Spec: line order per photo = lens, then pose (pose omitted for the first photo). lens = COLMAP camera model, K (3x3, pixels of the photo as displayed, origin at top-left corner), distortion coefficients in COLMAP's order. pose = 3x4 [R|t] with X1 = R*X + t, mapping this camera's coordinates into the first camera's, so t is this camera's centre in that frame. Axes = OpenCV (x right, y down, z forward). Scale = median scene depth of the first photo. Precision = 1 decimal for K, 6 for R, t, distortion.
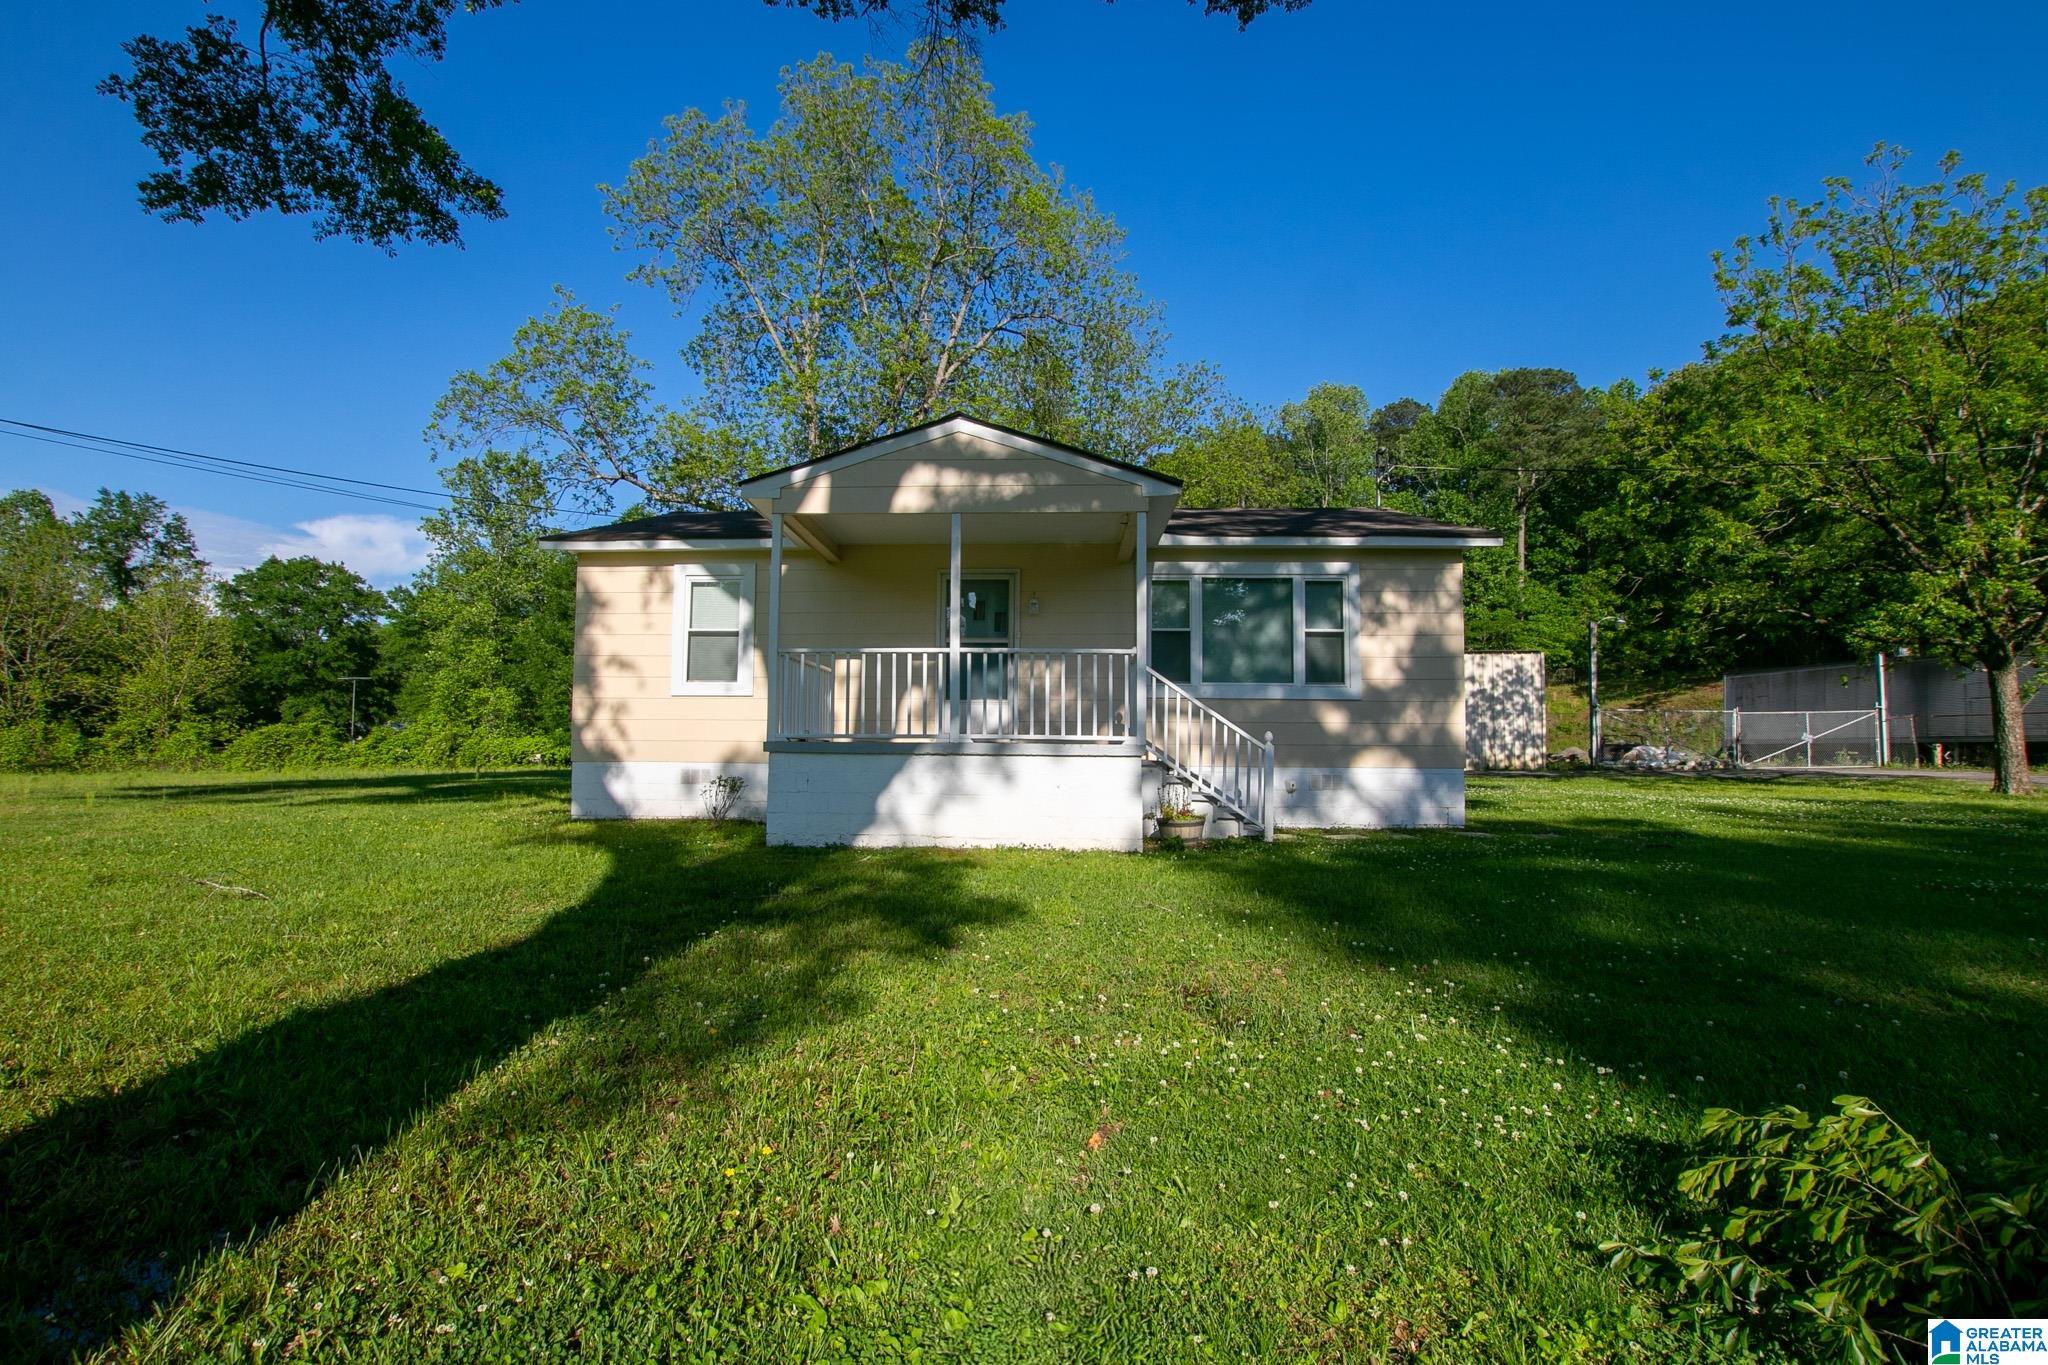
lens RADIAL K [[959.7, 0, 1031.4], [0, 959.7, 685.2], [0, 0, 1]] dist [-0.003442, -0.000126]
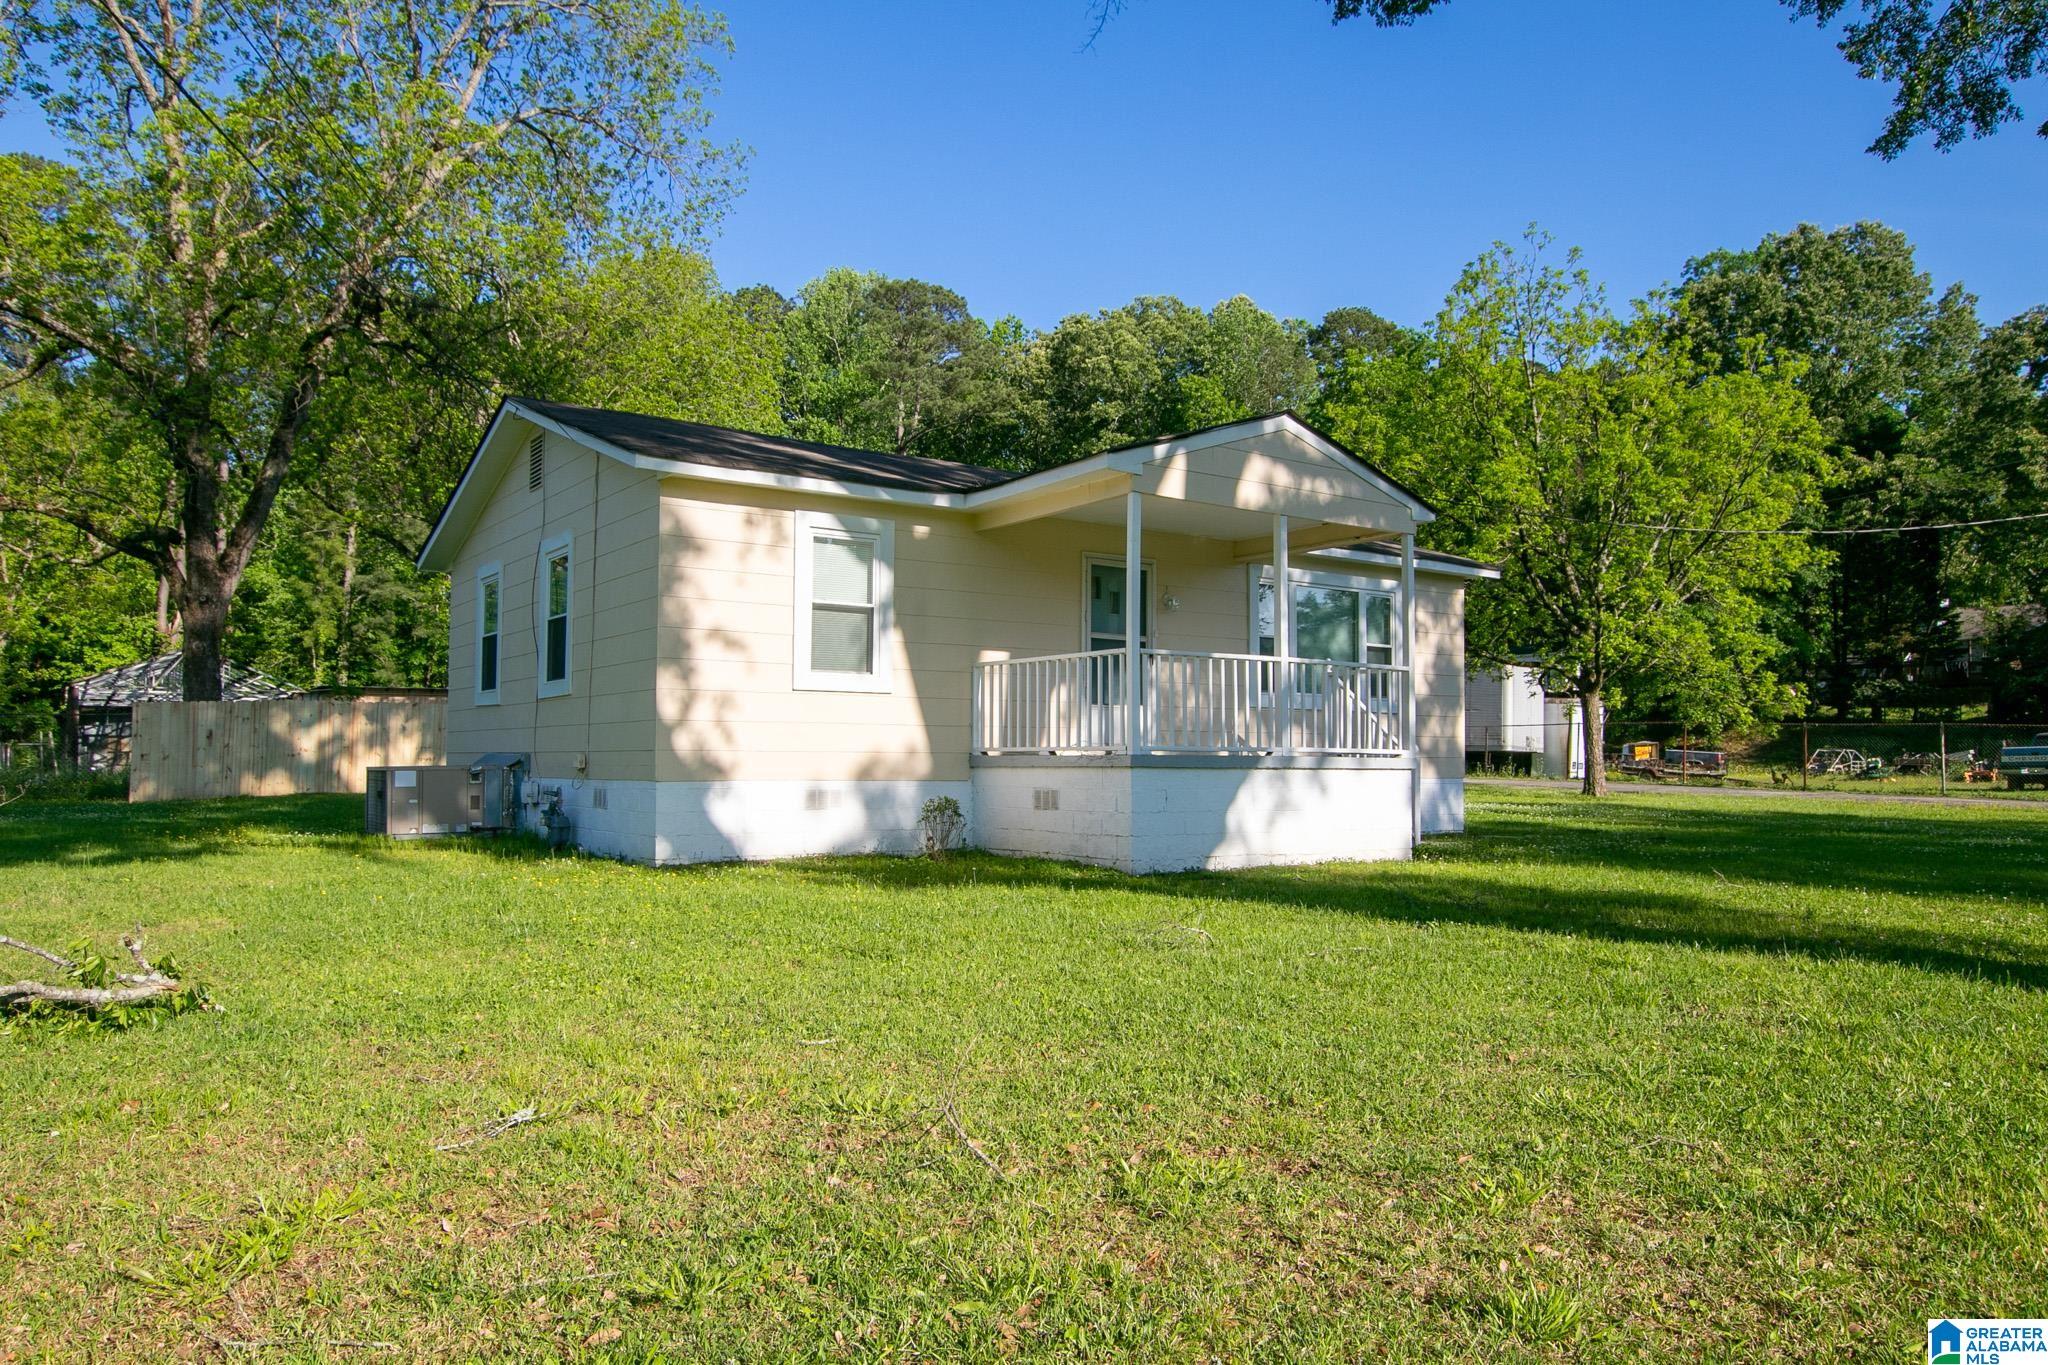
lens RADIAL K [[1391.5, 0, 1016.9], [0, 1391.5, 687.1], [0, 0, 1]] dist [-0.001356, -0.002597]
pose [[0.800382, 0.032058, 0.598633, -0.883326], [-0.044344, 0.999000, 0.005790, -0.002496], [-0.597849, -0.031180, 0.801002, 0.037805]]
